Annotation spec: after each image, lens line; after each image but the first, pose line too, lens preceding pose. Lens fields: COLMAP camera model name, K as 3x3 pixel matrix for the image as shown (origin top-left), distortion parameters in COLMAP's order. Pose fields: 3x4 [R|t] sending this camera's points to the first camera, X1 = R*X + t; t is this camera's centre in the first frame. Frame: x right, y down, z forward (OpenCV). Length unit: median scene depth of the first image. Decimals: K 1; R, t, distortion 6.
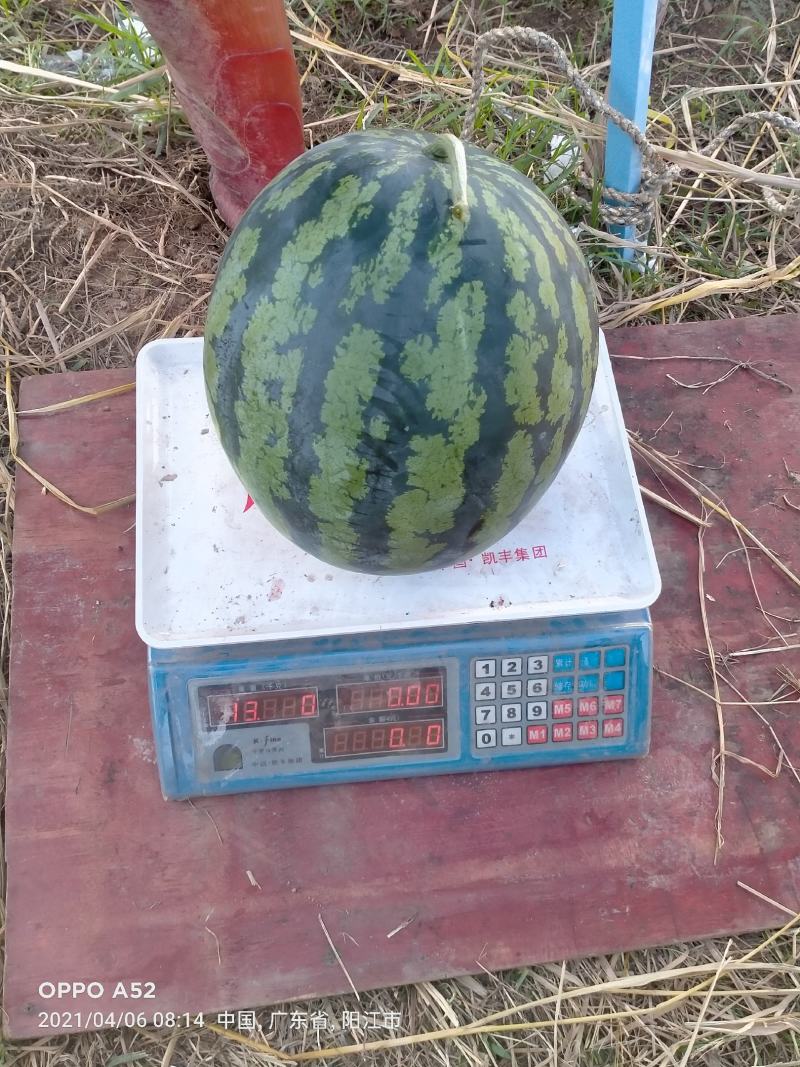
lens RADIAL K [[1418.2, 0, 358.1], [0, 1418.2, 548.6], [0, 0, 1]] dist [0.252099, -2.162029]
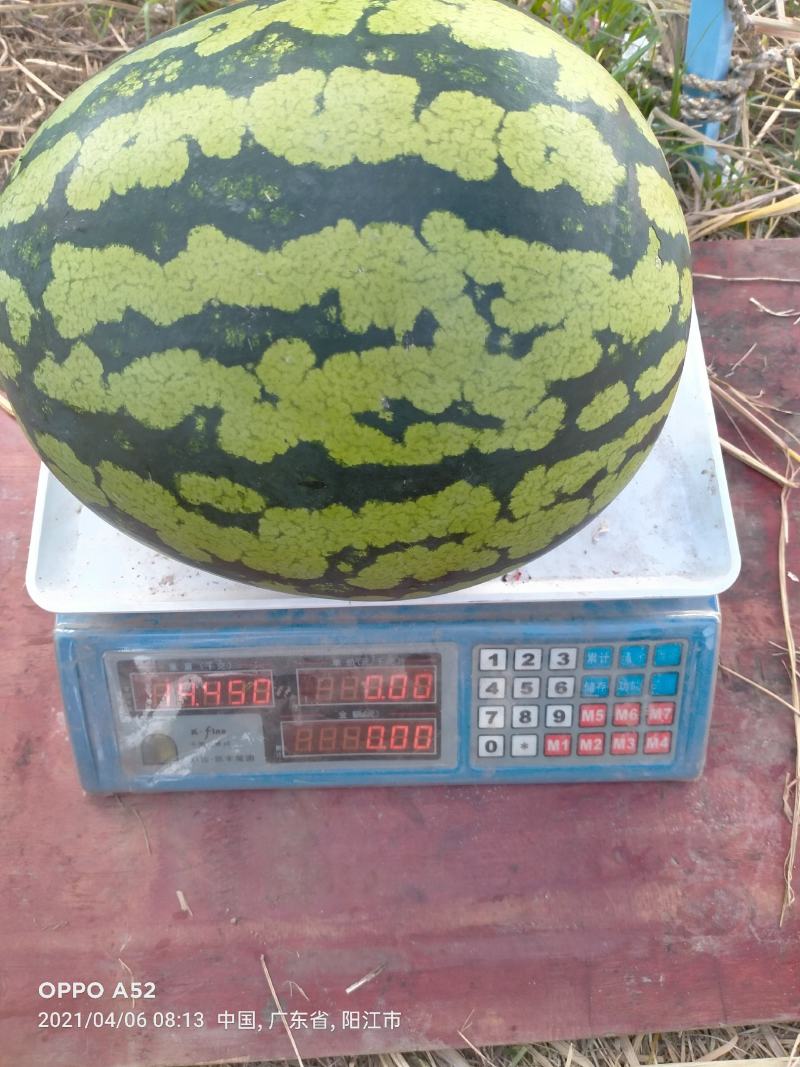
lens RADIAL K [[873.5, 0, 400.0], [0, 873.5, 533.5], [0, 0, 1]] dist [0.056147, -0.193652]
pose [[0.993579, 0.053692, -0.099589, 0.082346], [-0.048351, 0.997299, 0.055293, -0.006264], [0.102289, -0.050123, 0.993491, 0.528966]]
